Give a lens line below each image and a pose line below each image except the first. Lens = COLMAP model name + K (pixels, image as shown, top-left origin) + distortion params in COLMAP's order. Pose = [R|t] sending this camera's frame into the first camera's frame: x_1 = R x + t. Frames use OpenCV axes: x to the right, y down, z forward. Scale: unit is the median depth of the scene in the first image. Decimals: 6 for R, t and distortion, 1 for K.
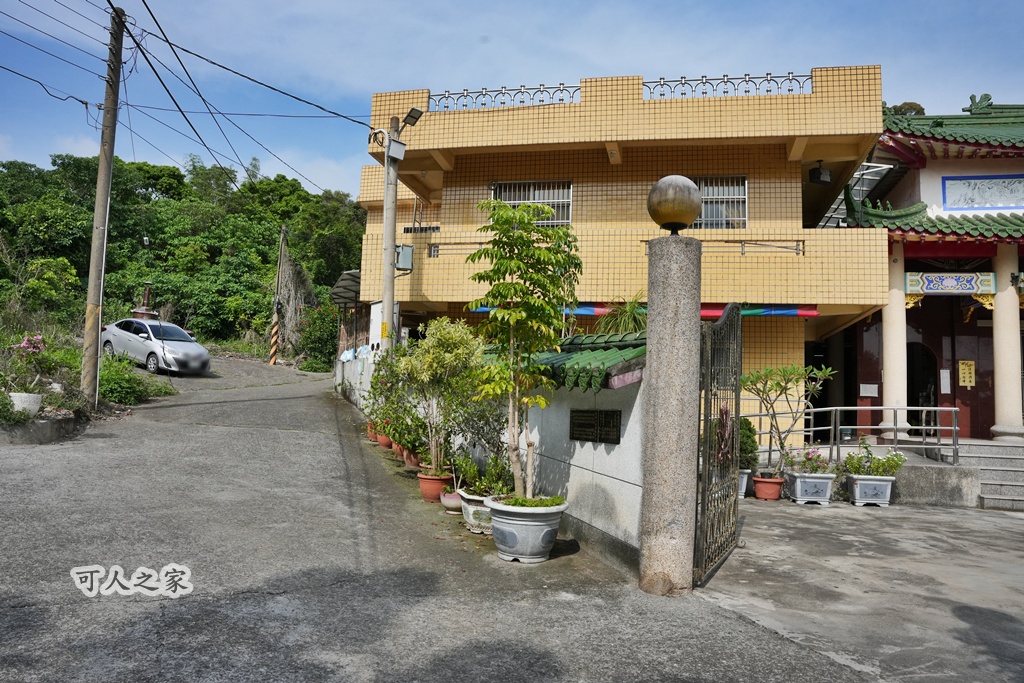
lens RADIAL K [[705.0, 0, 512.0], [0, 705.0, 341.5], [0, 0, 1]] dist [-0.179802, 0.139913]
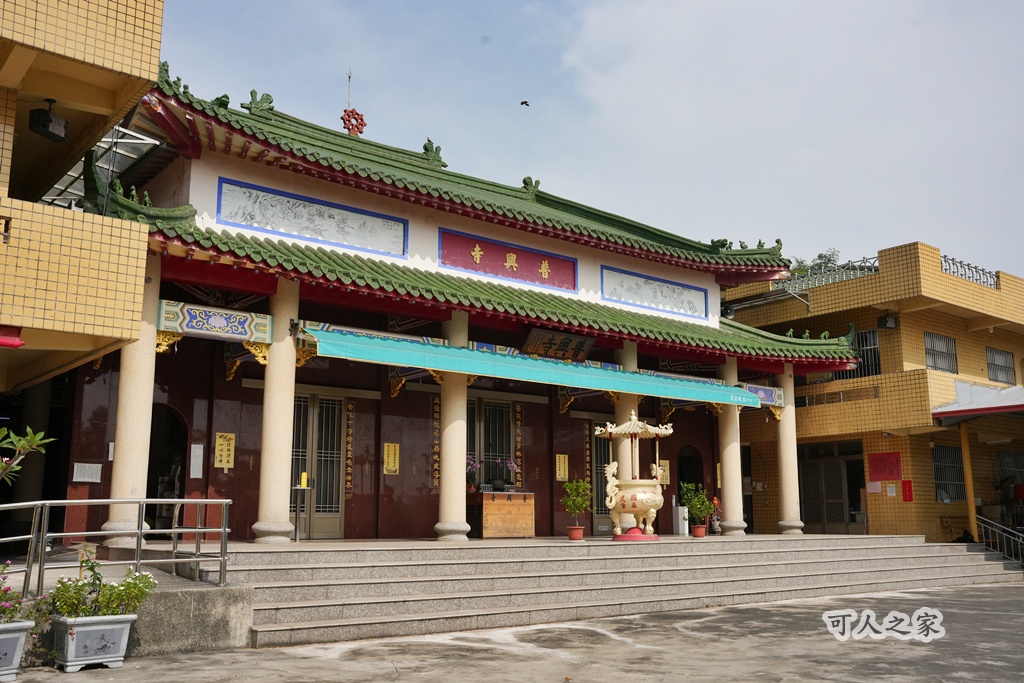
lens RADIAL K [[974.7, 0, 512.0], [0, 974.7, 341.5], [0, 0, 1]] dist [-0.076568, 0.206249]
pose [[0.611056, 0.105660, 0.784504, 0.038701], [-0.055346, 0.994329, -0.090811, 0.009778], [-0.789650, 0.012071, 0.613438, 0.122411]]
